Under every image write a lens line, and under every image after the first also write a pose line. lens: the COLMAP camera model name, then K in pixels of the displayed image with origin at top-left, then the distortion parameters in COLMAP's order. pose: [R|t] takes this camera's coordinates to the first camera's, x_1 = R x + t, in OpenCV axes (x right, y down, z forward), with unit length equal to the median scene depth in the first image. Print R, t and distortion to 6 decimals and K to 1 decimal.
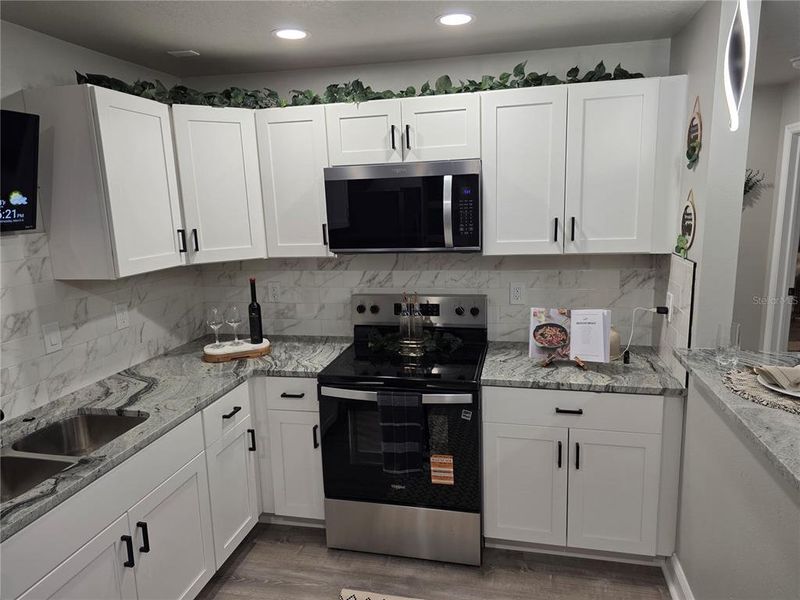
lens RADIAL K [[525.8, 0, 400.0], [0, 525.8, 300.0], [0, 0, 1]] dist [0.090592, -0.094000]
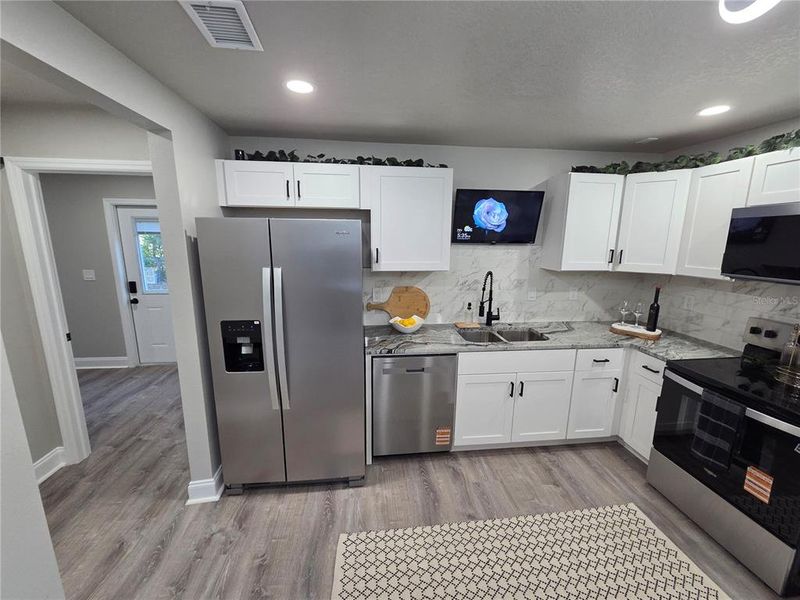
lens RADIAL K [[328.7, 0, 402.4], [0, 328.7, 300.4], [0, 0, 1]] dist [0.000809, 0.000640]
pose [[0.341953, 0.215083, -0.914772, 0.345896], [-0.197932, 0.968101, 0.153633, -0.004872], [0.918635, 0.128528, 0.373617, 0.023163]]
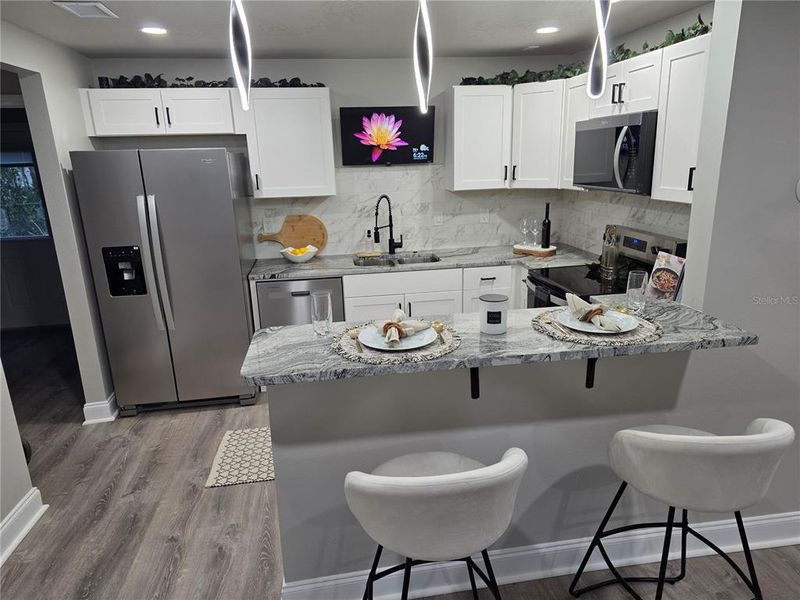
lens RADIAL K [[525.8, 0, 400.0], [0, 525.8, 300.0], [0, 0, 1]] dist [0.090592, -0.094000]
pose [[0.375181, 0.267896, -0.887395, 1.006452], [-0.156839, 0.961870, 0.224070, -0.049385], [0.913587, 0.055112, 0.402892, 0.075251]]
